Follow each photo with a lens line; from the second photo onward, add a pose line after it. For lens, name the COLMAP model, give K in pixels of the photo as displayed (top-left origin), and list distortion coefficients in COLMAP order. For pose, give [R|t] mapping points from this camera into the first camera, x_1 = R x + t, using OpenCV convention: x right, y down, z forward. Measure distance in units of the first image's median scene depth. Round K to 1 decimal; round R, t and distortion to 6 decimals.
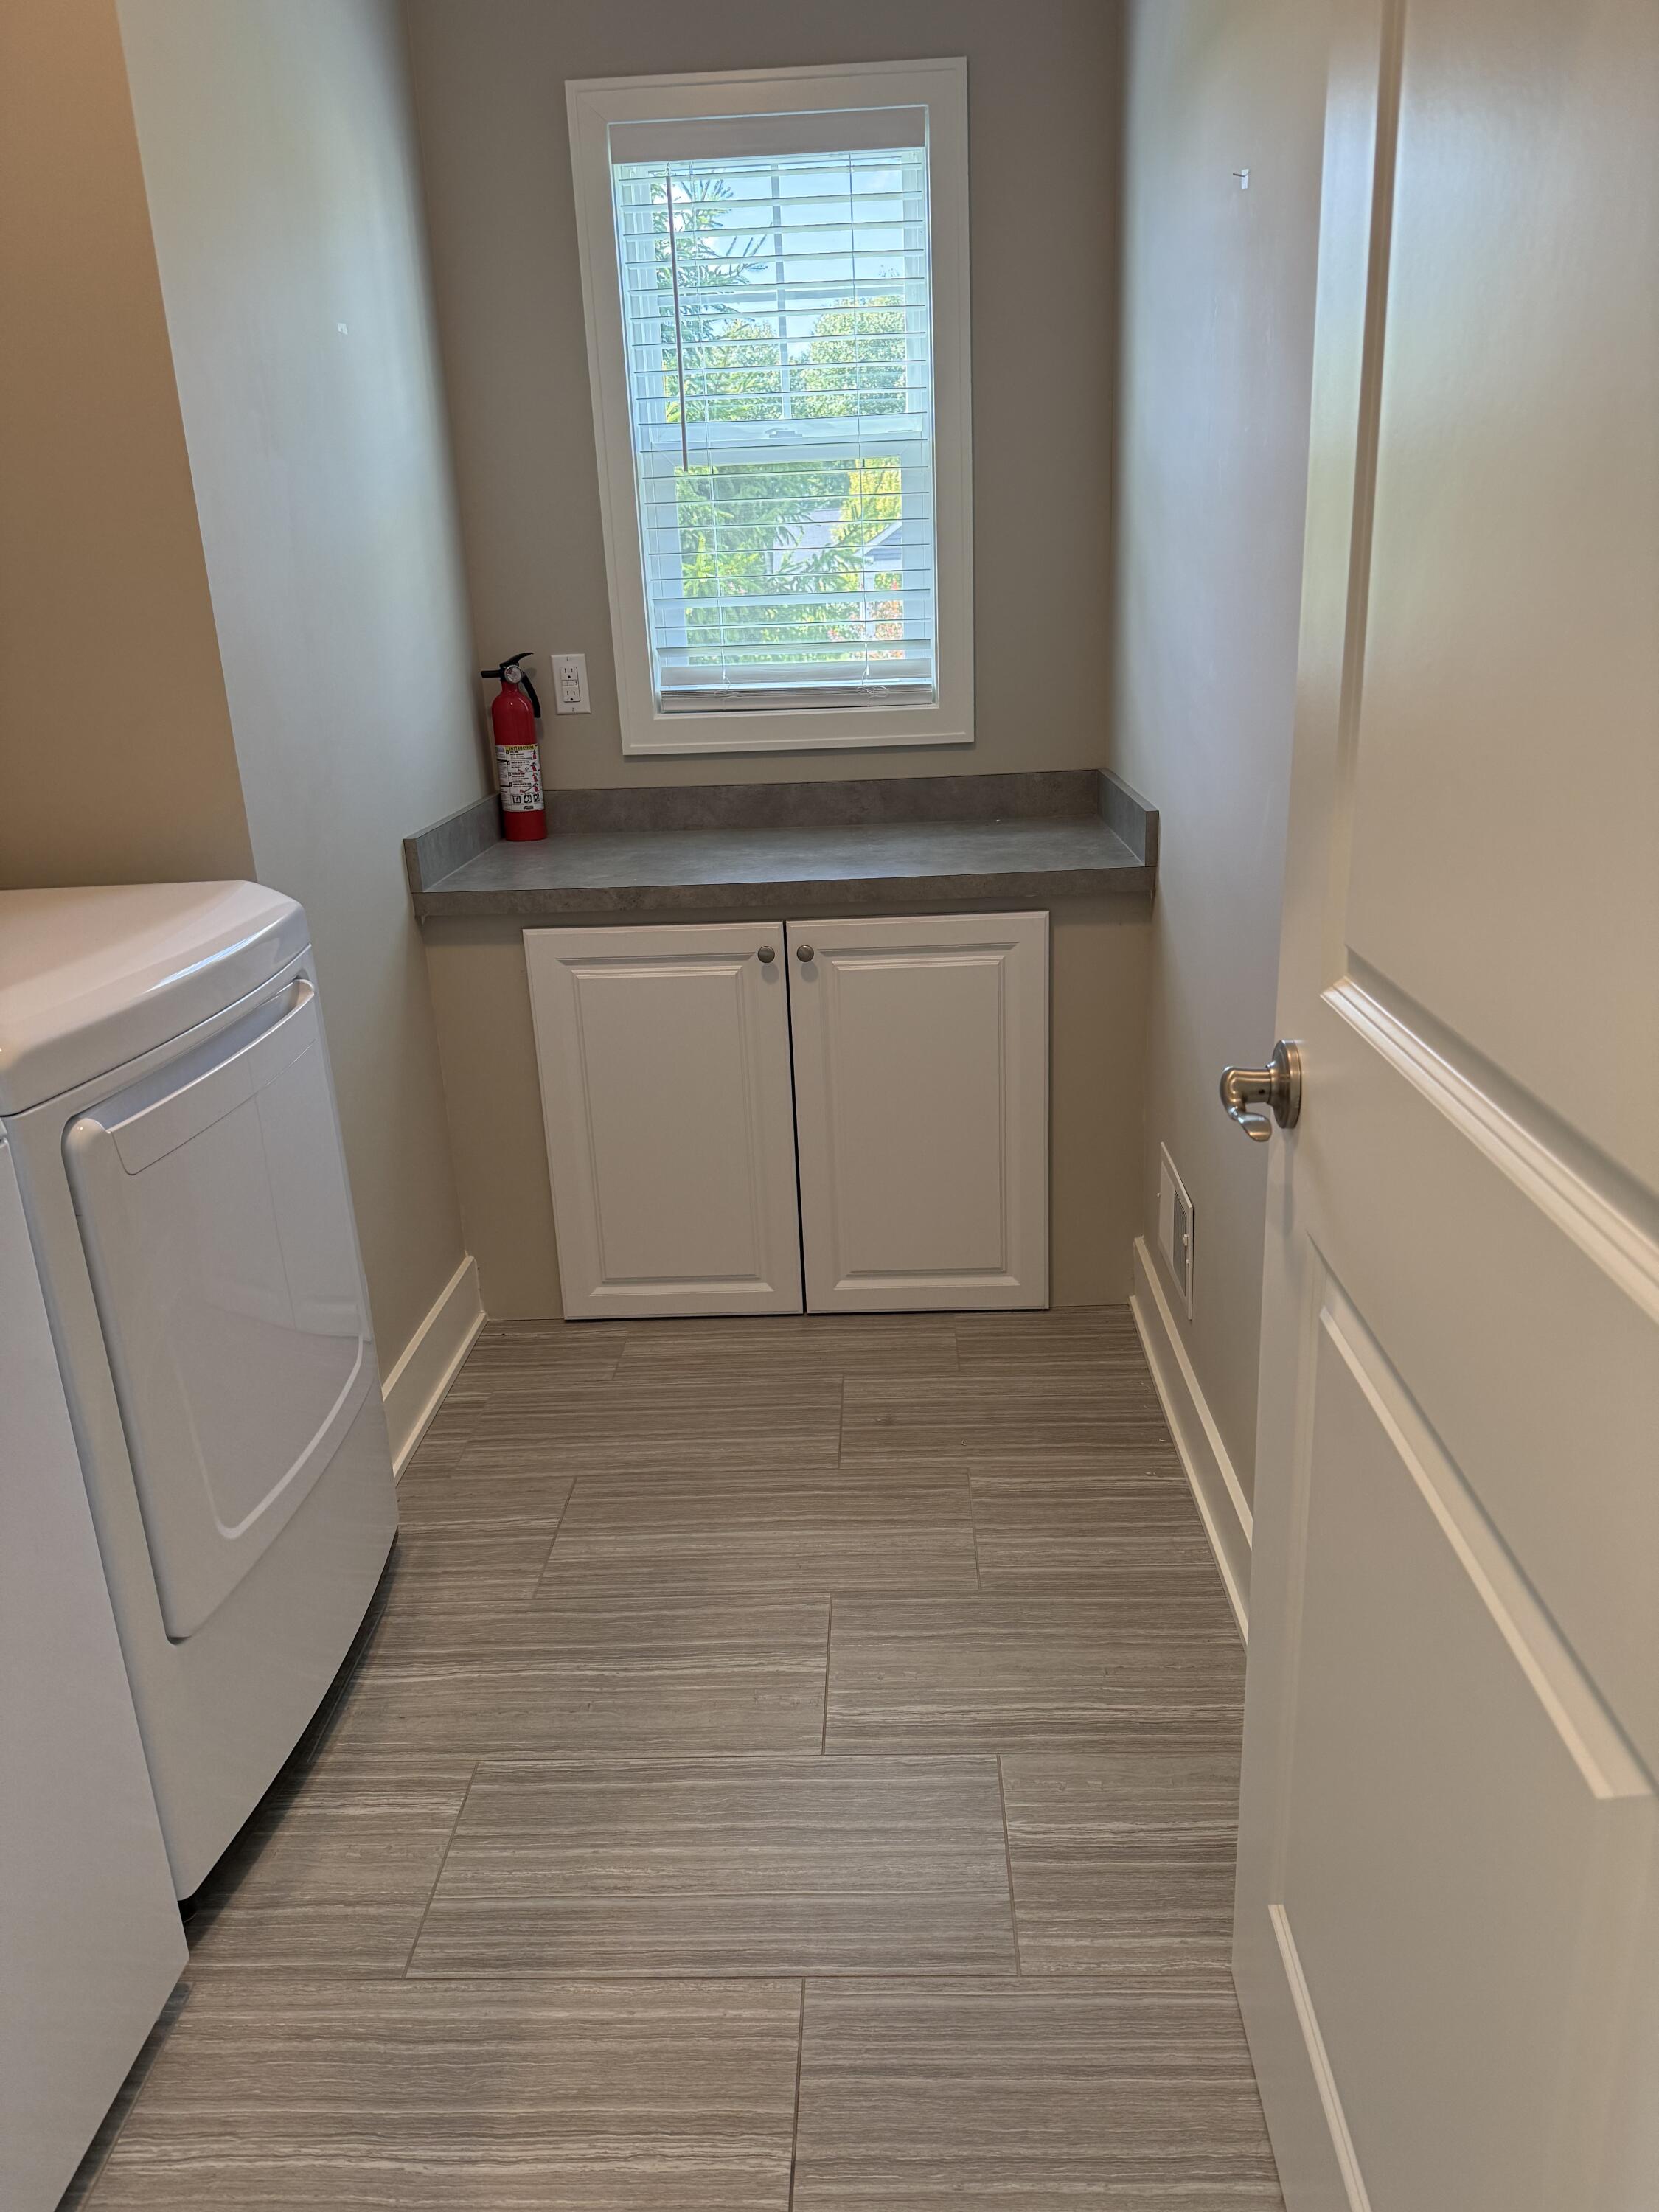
lens RADIAL K [[1575.6, 0, 832.0], [0, 1575.6, 1136.7], [0, 0, 1]] dist [0.081060, -0.105657]
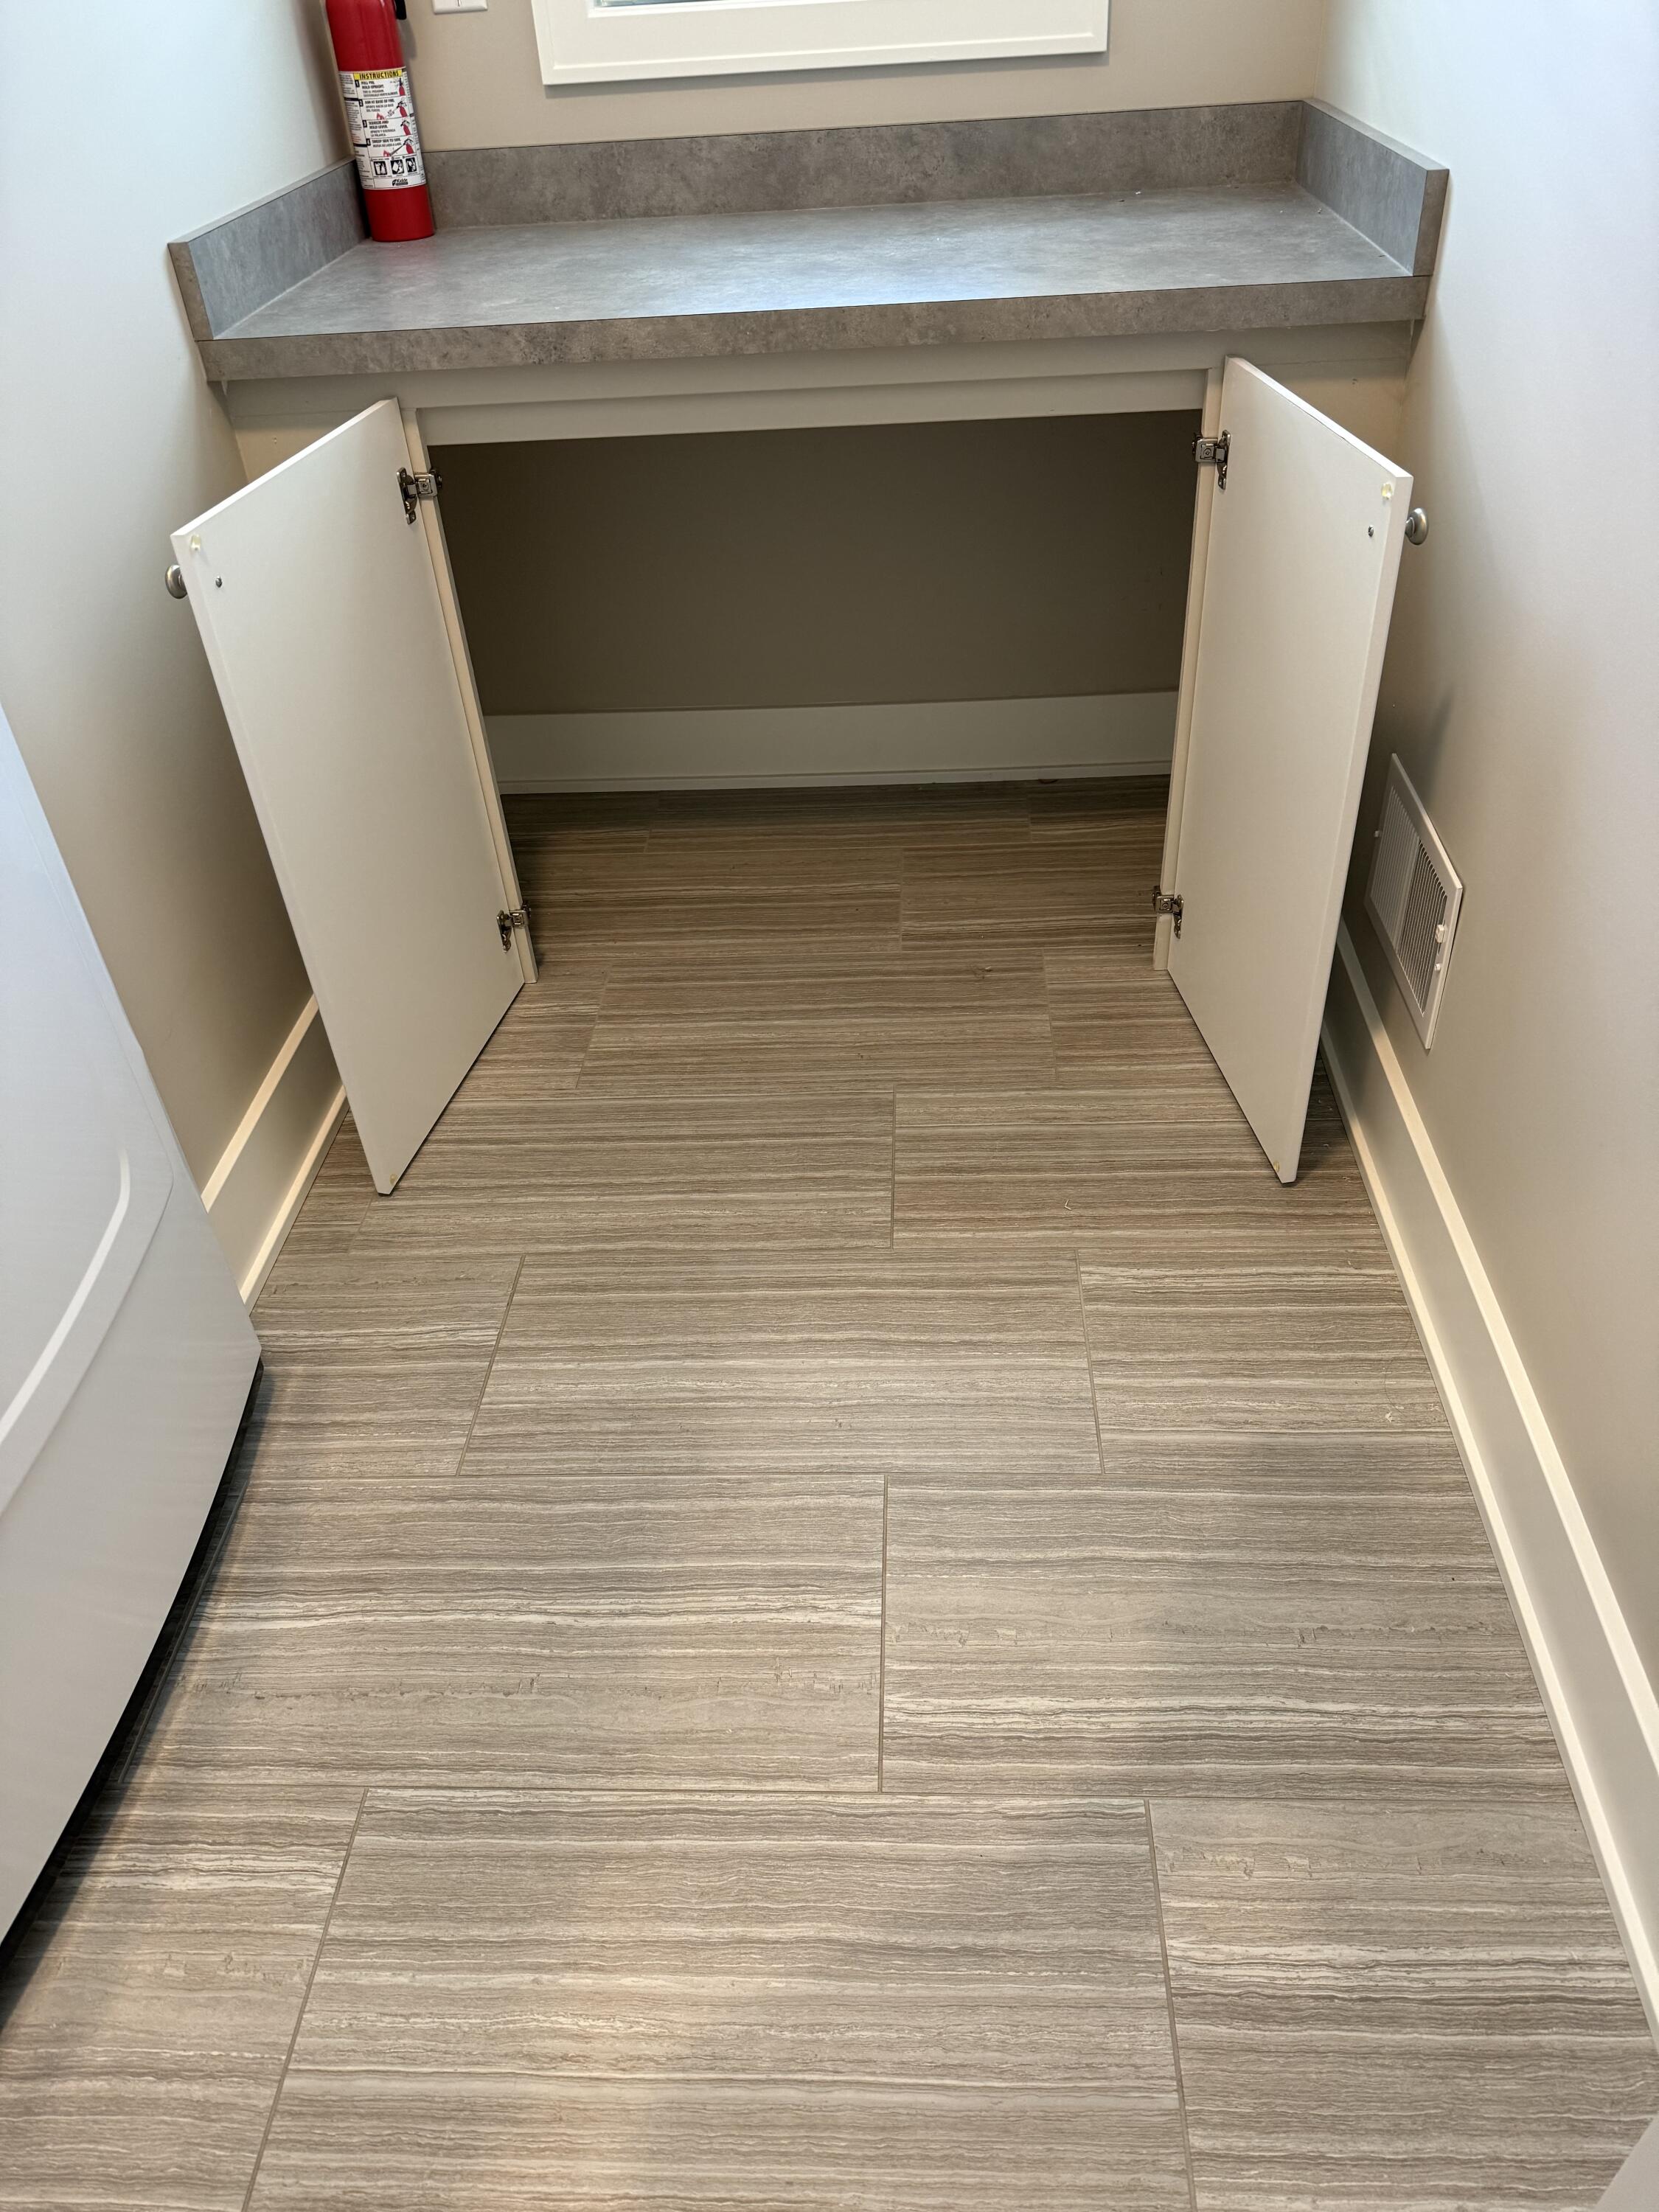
lens RADIAL K [[1575.6, 0, 832.0], [0, 1575.6, 1136.7], [0, 0, 1]] dist [0.081060, -0.105657]
pose [[0.999829, -0.003313, -0.018168, -0.011472], [0.008998, 0.946488, 0.322612, -0.077506], [0.016127, -0.322721, 0.946357, 0.417807]]
